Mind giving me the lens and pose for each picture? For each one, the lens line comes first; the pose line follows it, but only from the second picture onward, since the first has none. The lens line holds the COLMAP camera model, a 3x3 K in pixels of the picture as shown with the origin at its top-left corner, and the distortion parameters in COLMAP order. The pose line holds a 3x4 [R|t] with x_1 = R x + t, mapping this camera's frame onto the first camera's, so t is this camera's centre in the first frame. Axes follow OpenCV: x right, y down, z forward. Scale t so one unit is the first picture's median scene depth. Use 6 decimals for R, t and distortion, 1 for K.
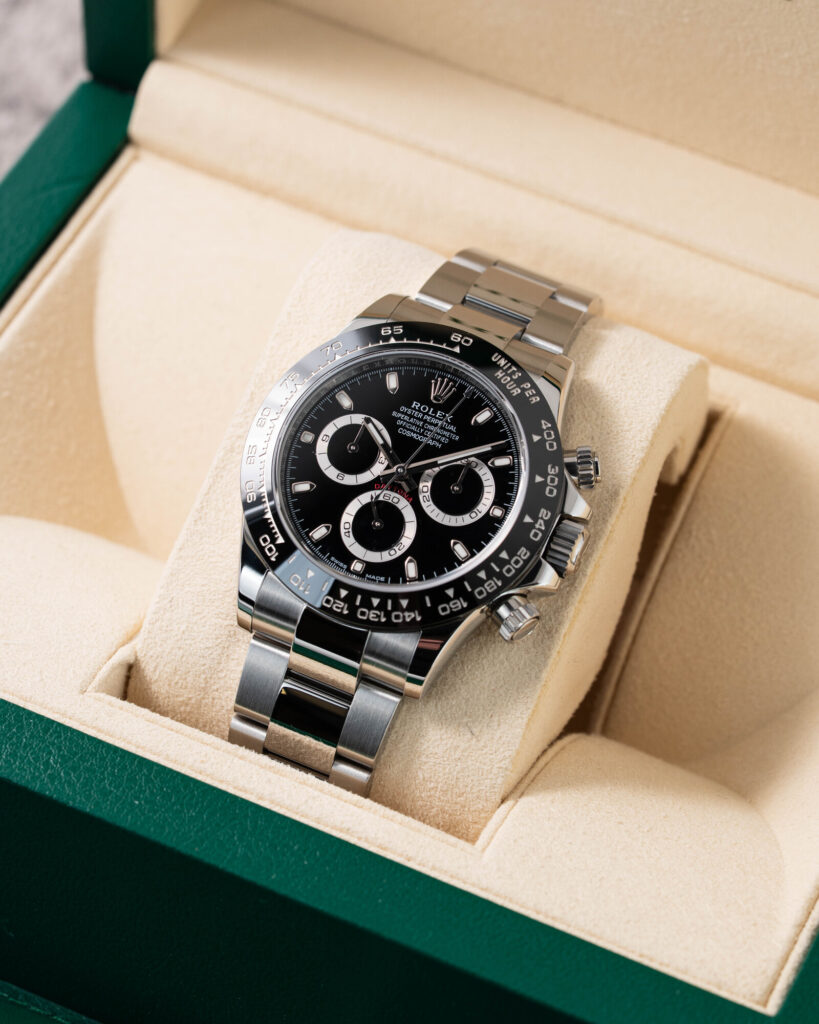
lens RADIAL K [[4923.1, 0, 409.5], [0, 4923.1, 512.0], [0, 0, 1]] dist [-0.022101, -5.644240]
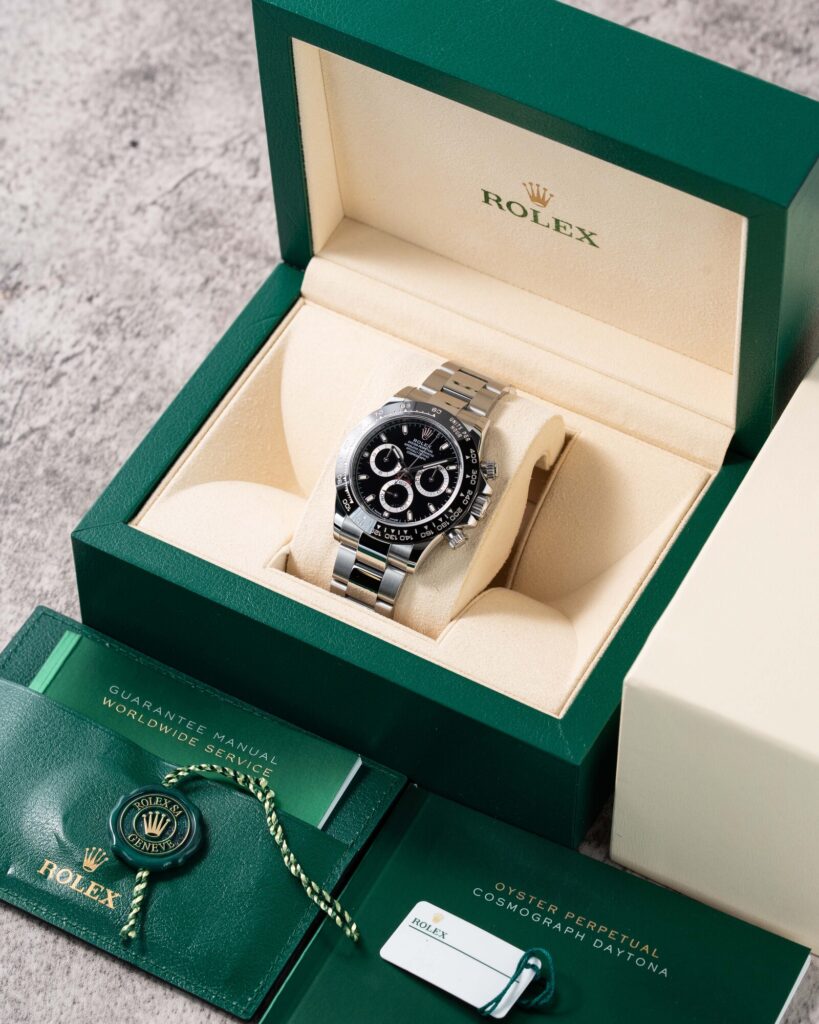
lens RADIAL K [[4923.1, 0, 409.5], [0, 4923.1, 512.0], [0, 0, 1]] dist [-0.022101, -5.644240]
pose [[0.996055, 0.015337, -0.087400, 0.192576], [-0.010013, 0.998086, 0.061028, -0.124653], [0.088169, -0.059913, 0.994302, -1.198230]]
